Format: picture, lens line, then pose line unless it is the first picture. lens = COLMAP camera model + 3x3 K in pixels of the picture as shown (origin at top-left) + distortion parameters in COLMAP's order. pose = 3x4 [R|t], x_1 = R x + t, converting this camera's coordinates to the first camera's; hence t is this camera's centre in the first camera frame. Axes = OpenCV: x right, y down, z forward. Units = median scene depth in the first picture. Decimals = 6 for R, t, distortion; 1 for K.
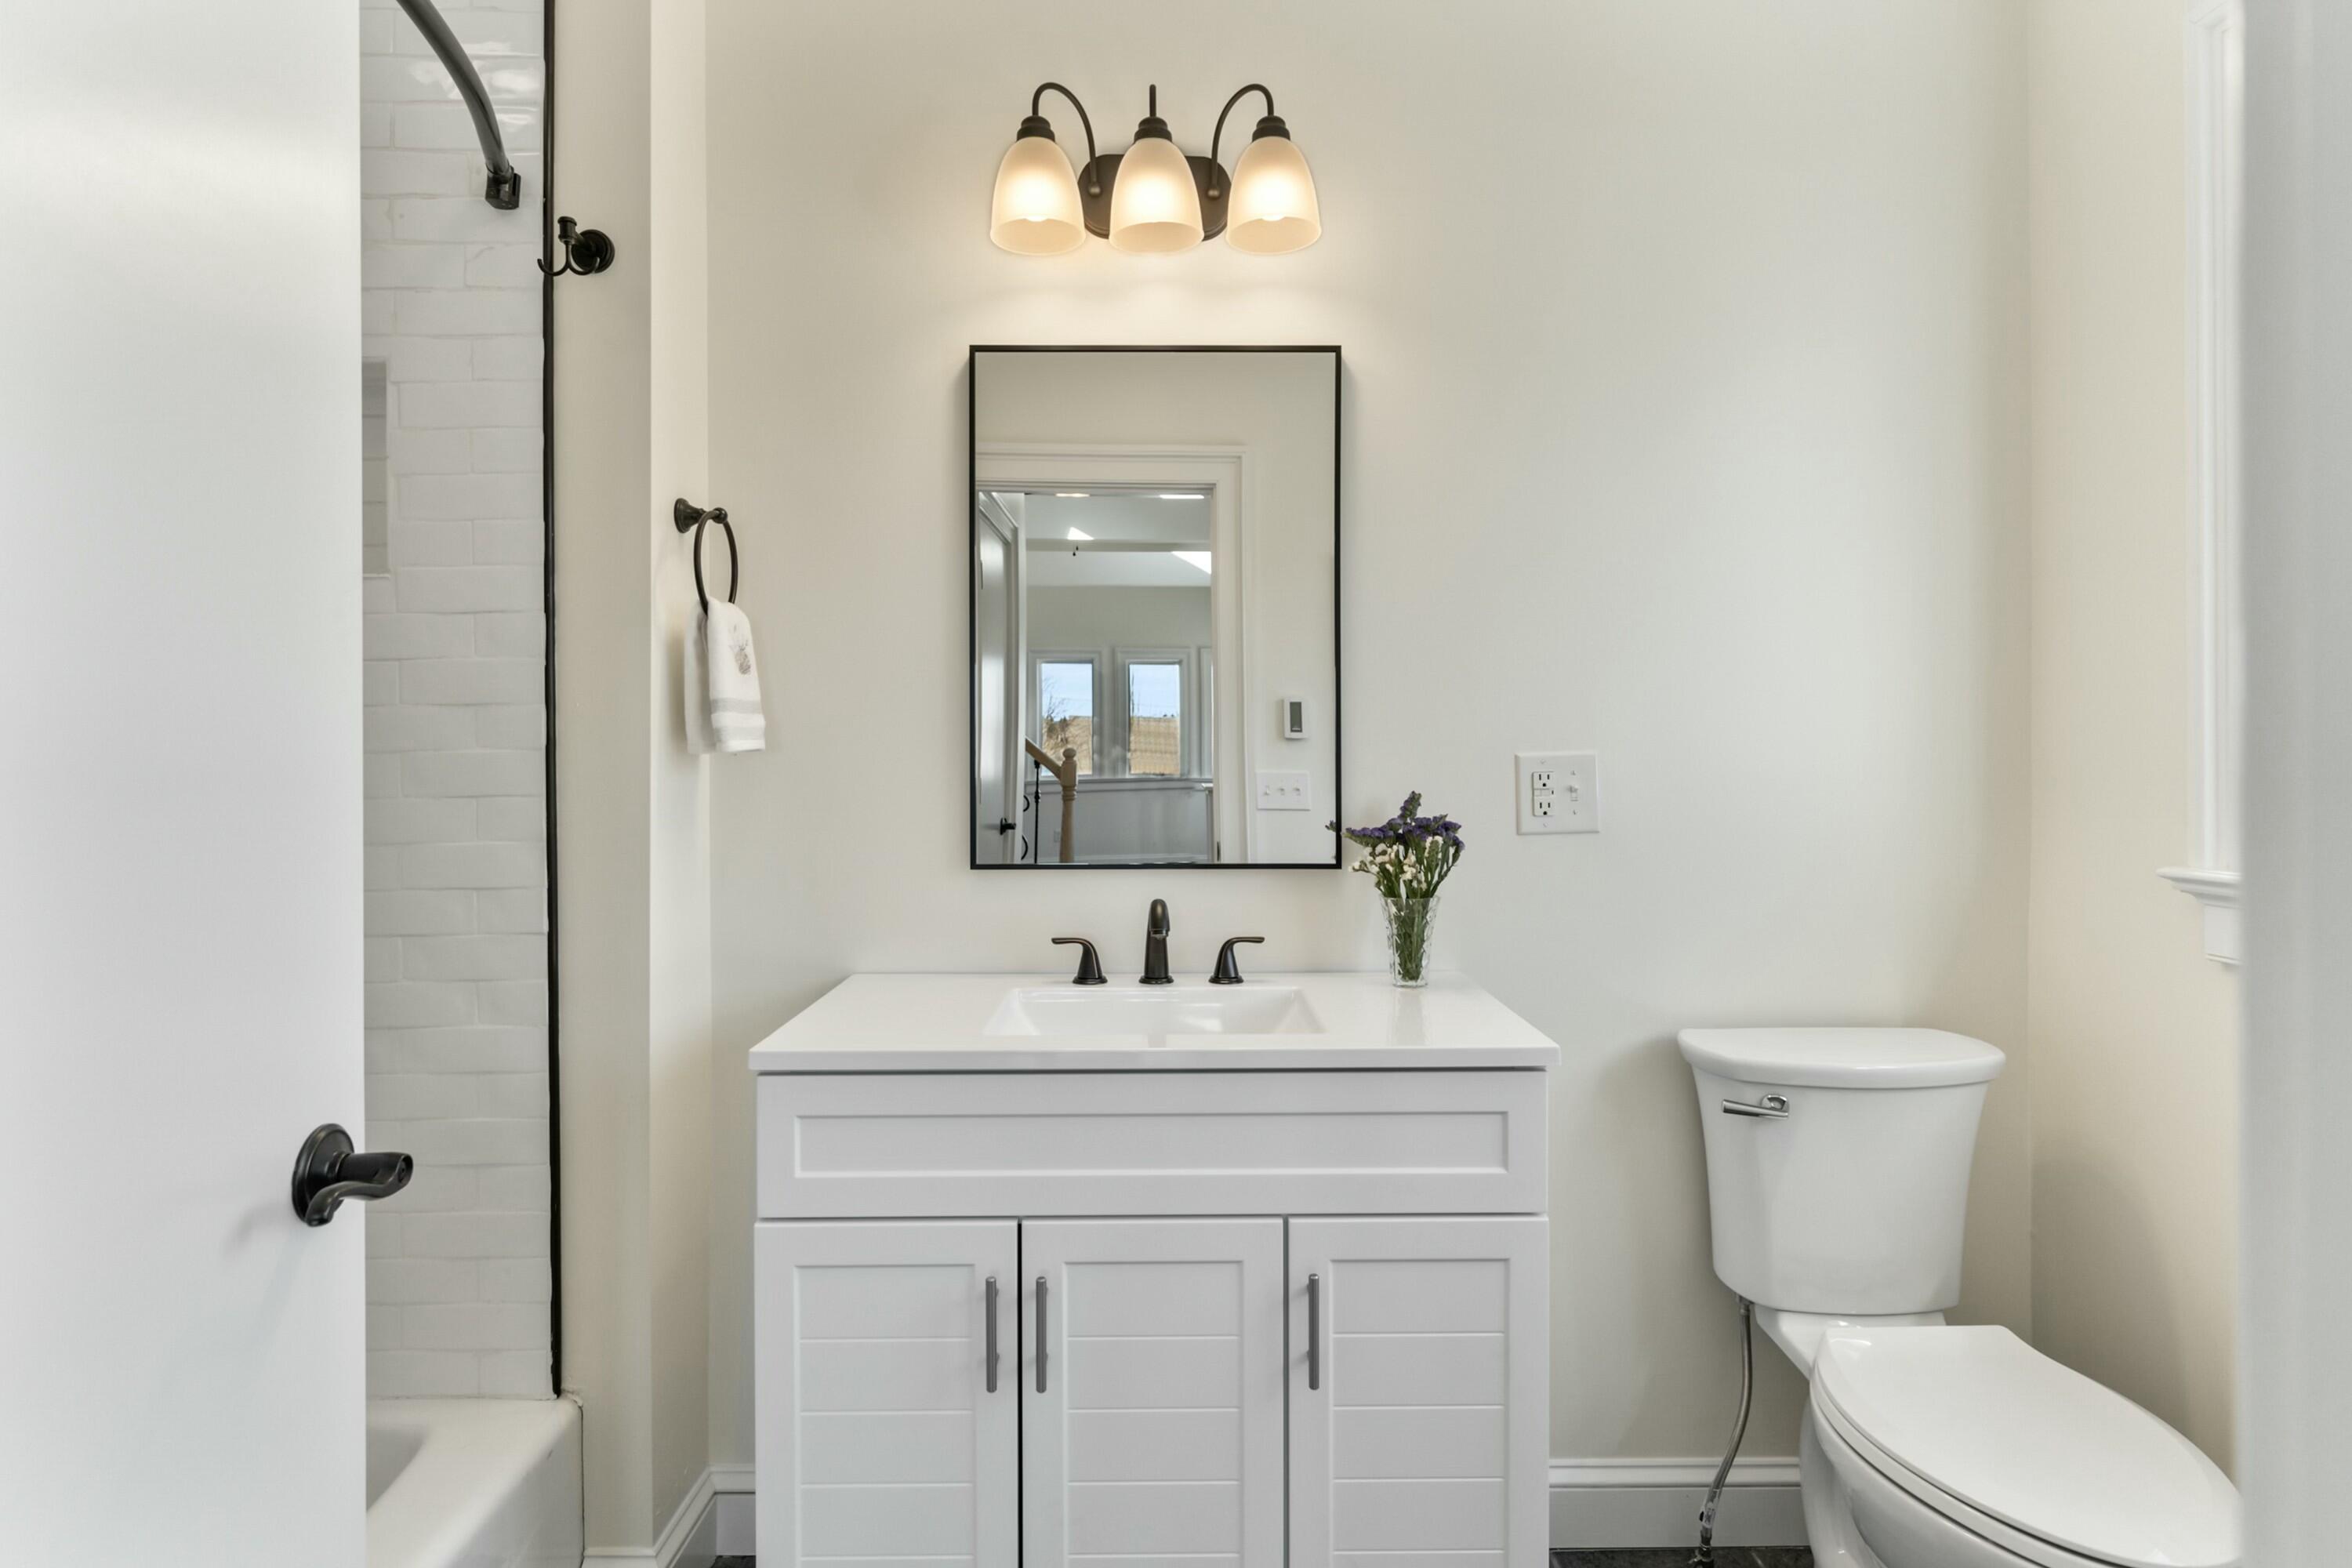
lens RADIAL K [[1238.2, 0, 1170.0], [0, 1238.2, 751.4], [0, 0, 1]] dist [-0.001775, -0.001283]
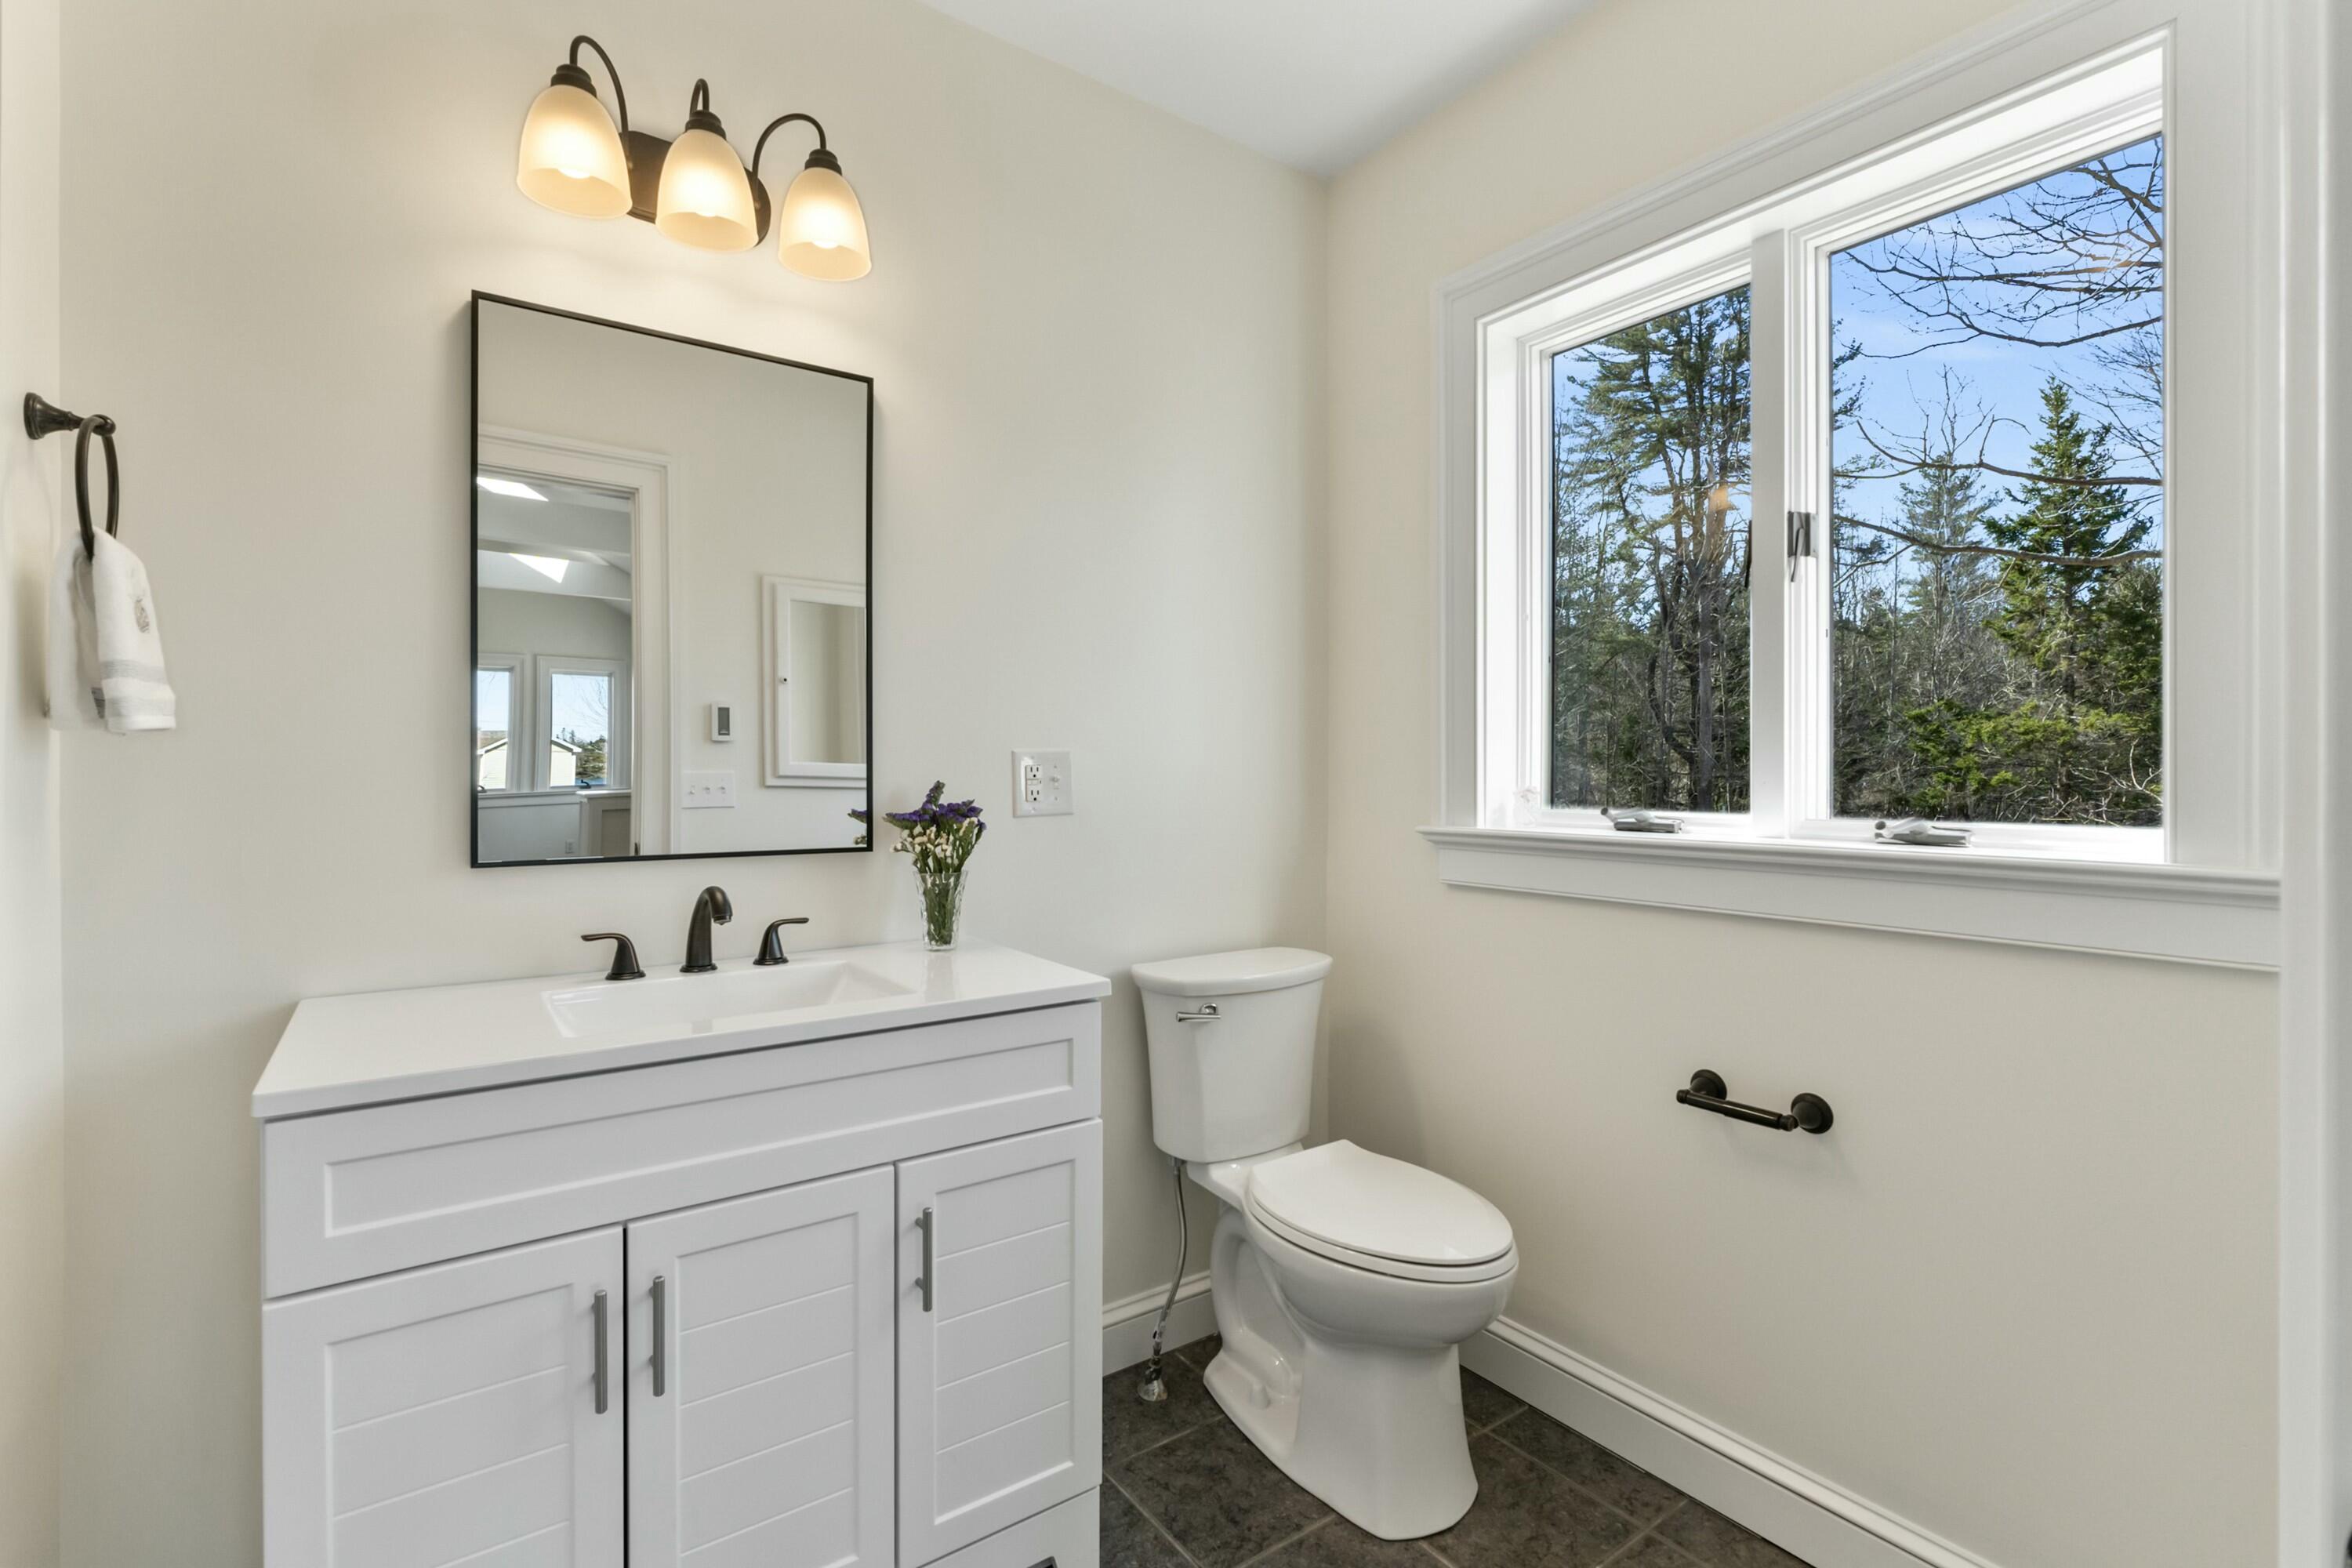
lens RADIAL K [[1058.6, 0, 1174.5], [0, 1058.6, 770.1], [0, 0, 1]] dist [-0.004722, -0.000605]
pose [[0.818348, 0.003939, 0.574710, -0.192934], [-0.005068, 0.999987, 0.000362, 0.021652], [-0.574701, -0.003209, 0.818357, 0.074790]]
